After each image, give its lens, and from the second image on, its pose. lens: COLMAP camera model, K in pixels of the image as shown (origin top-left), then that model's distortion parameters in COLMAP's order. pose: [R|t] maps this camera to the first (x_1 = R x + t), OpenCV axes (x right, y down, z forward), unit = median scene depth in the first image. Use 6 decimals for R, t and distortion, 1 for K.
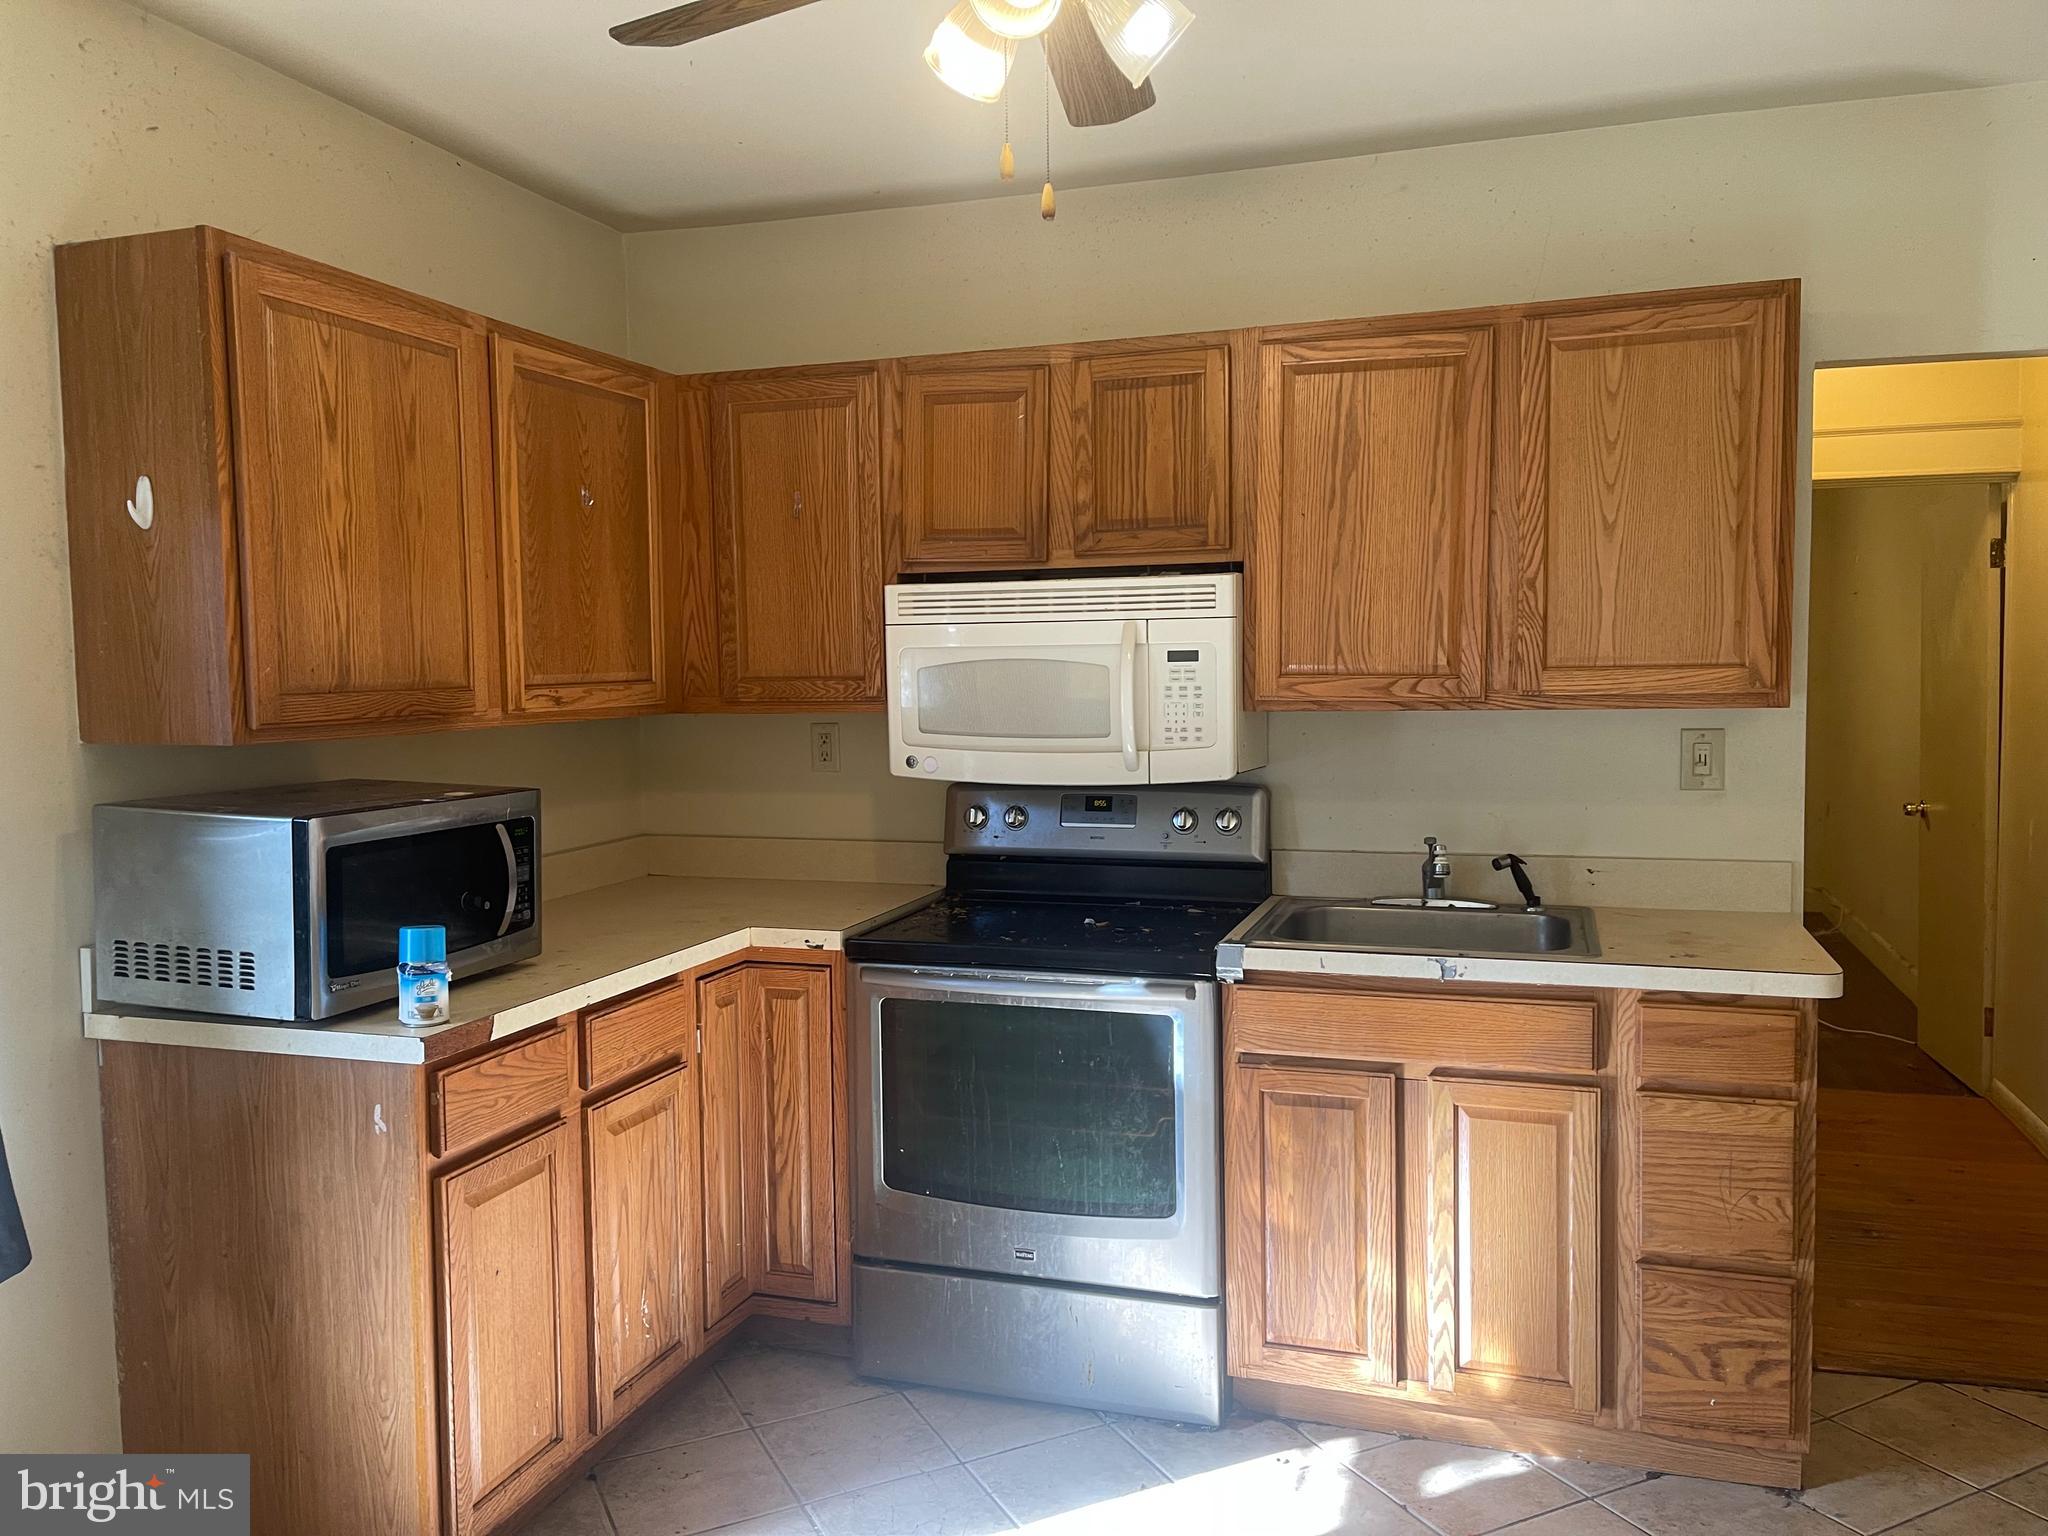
lens RADIAL K [[1549.5, 0, 1024.0], [0, 1549.5, 768.0], [0, 0, 1]] dist [0.050498, -0.001986]
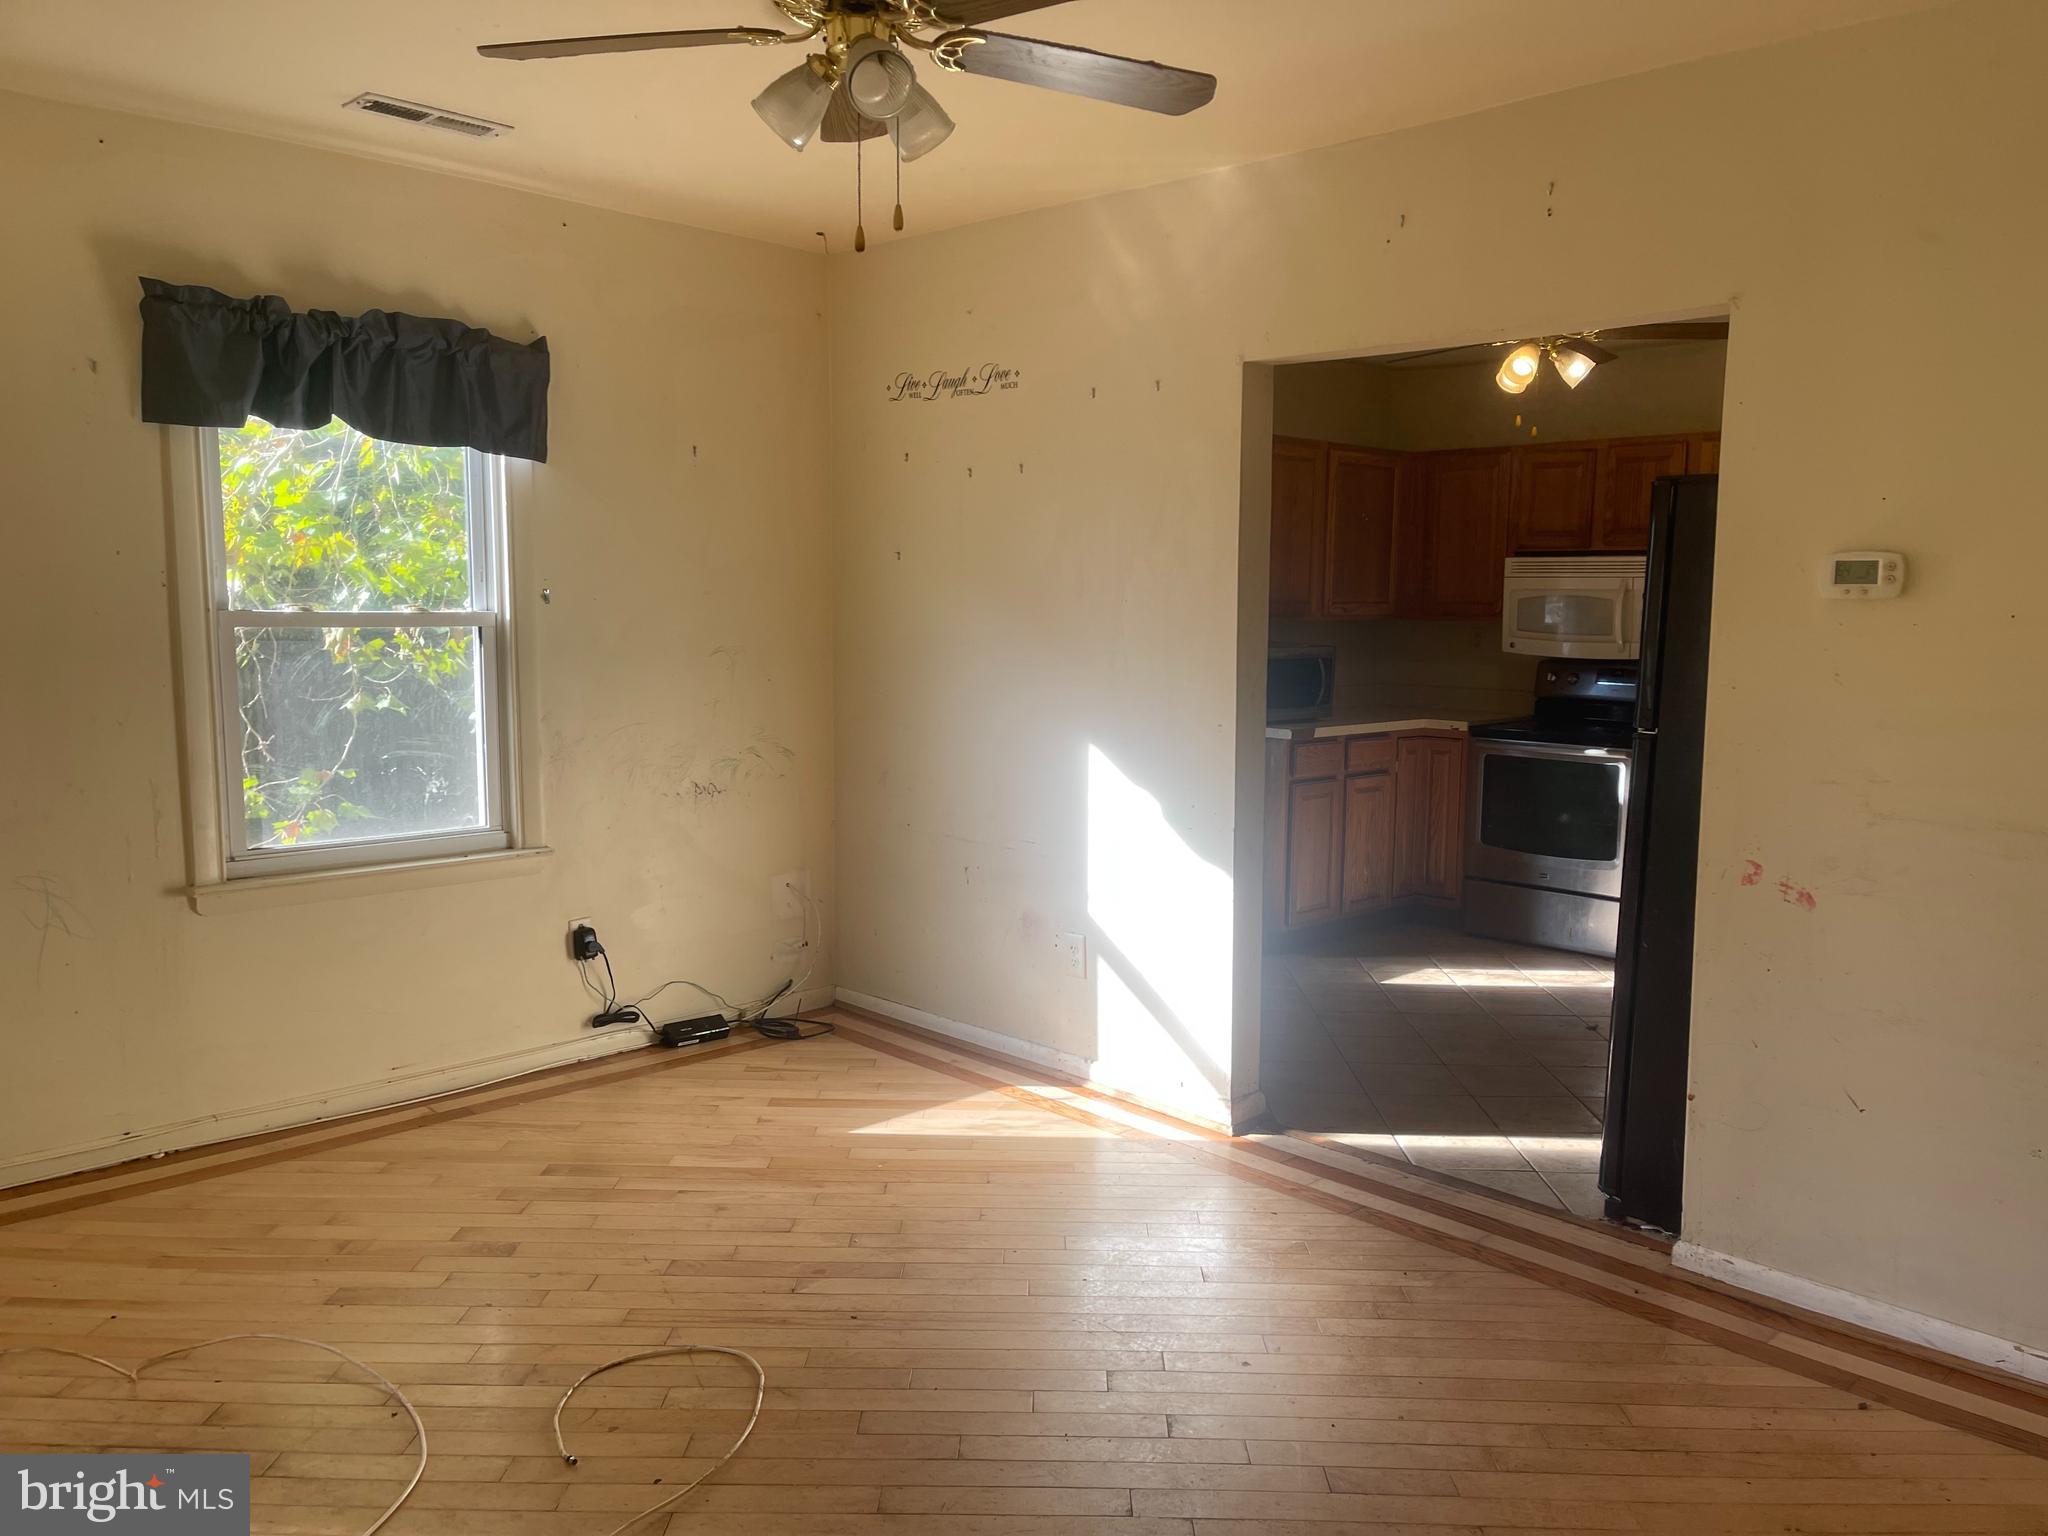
lens RADIAL K [[1549.5, 0, 1024.0], [0, 1549.5, 768.0], [0, 0, 1]] dist [0.050498, -0.001986]
pose [[0.885367, 0.076015, -0.458637, 0.325240], [-0.055406, 0.996763, 0.058248, 0.076853], [0.461580, -0.026160, 0.886713, -1.169319]]
